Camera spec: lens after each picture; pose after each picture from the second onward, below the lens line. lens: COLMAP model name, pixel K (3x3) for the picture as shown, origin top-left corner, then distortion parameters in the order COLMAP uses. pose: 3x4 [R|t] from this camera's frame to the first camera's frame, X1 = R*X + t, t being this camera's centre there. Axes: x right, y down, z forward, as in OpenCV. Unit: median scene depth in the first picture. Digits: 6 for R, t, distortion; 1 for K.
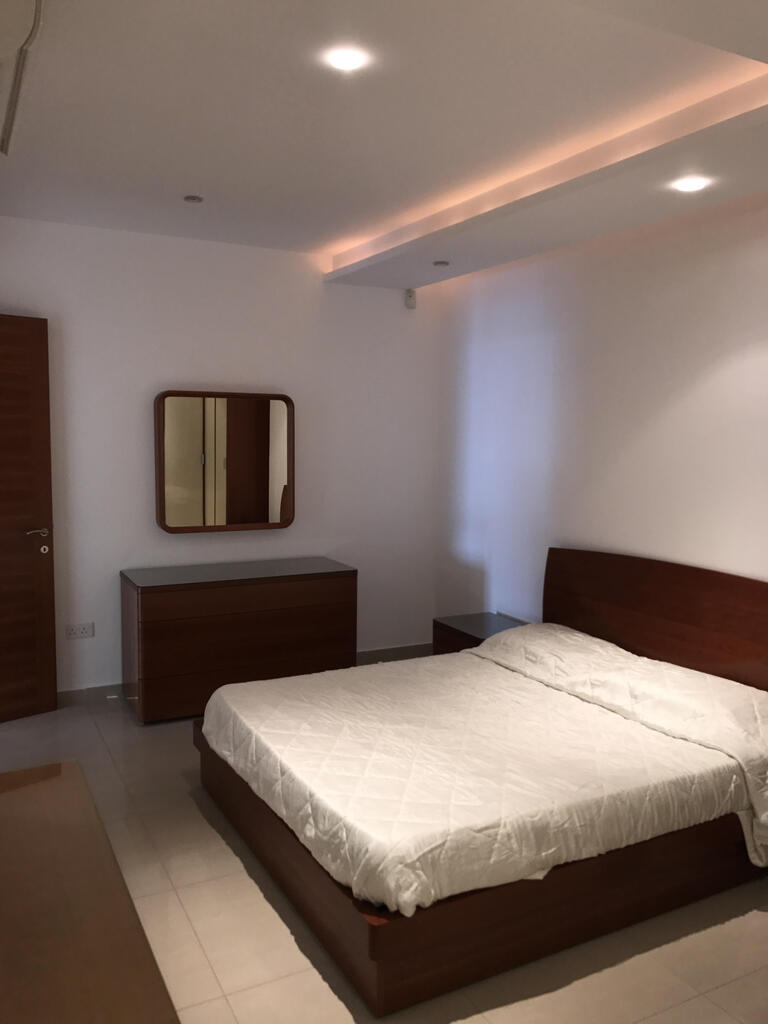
lens RADIAL K [[830.3, 0, 382.2], [0, 830.3, 513.9], [0, 0, 1]] dist [0.006381, 0.002567]
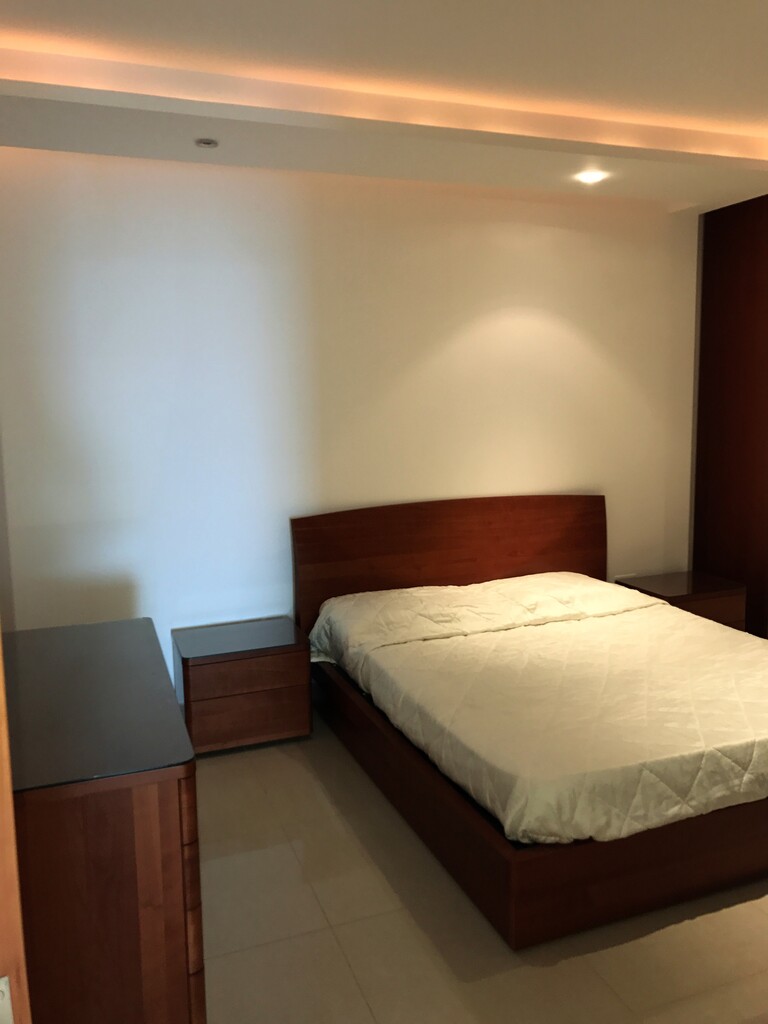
lens RADIAL K [[830.3, 0, 382.0], [0, 830.3, 508.4], [0, 0, 1]] dist [0.006381, 0.002567]
pose [[0.139706, -0.159196, 0.977312, -0.863744], [0.125405, 0.981889, 0.142015, -0.112411], [-0.982220, 0.102719, 0.157140, 1.050120]]
